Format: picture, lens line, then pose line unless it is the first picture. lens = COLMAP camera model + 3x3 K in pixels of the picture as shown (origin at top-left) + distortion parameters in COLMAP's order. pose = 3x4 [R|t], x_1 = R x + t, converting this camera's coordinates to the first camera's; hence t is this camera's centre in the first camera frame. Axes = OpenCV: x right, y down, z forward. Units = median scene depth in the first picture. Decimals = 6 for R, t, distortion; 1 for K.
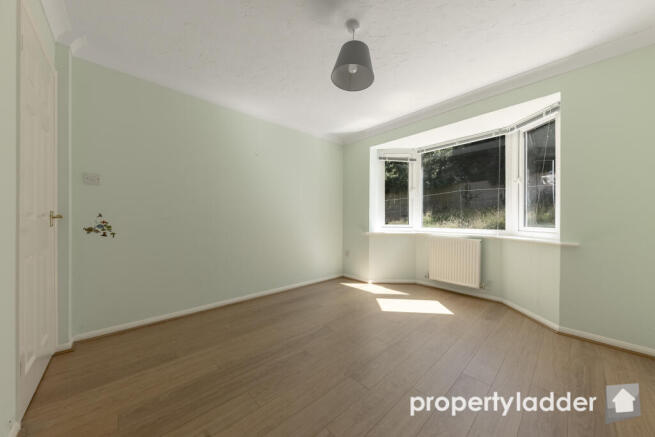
lens RADIAL K [[226.6, 0, 330.0], [0, 226.6, 221.5], [0, 0, 1]] dist [0.000108, 0.000042]
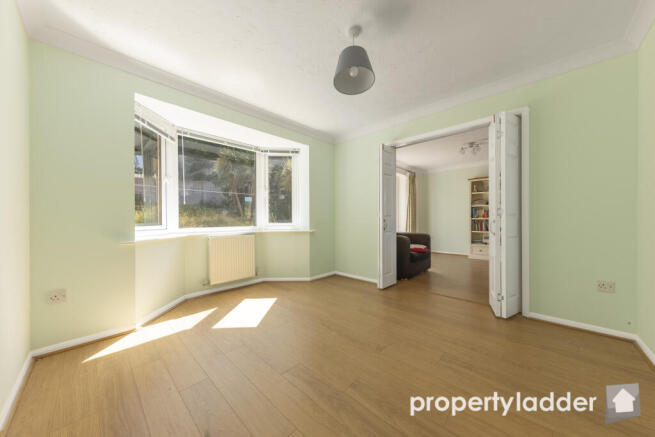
lens RADIAL K [[226.6, 0, 329.6], [0, 226.6, 216.6], [0, 0, 1]] dist [0.000108, 0.000042]
pose [[-0.083295, 0.002567, 0.996522, -0.510057], [0.007558, 0.999970, -0.001944, -0.009455], [-0.996496, 0.007370, -0.083311, 0.646927]]
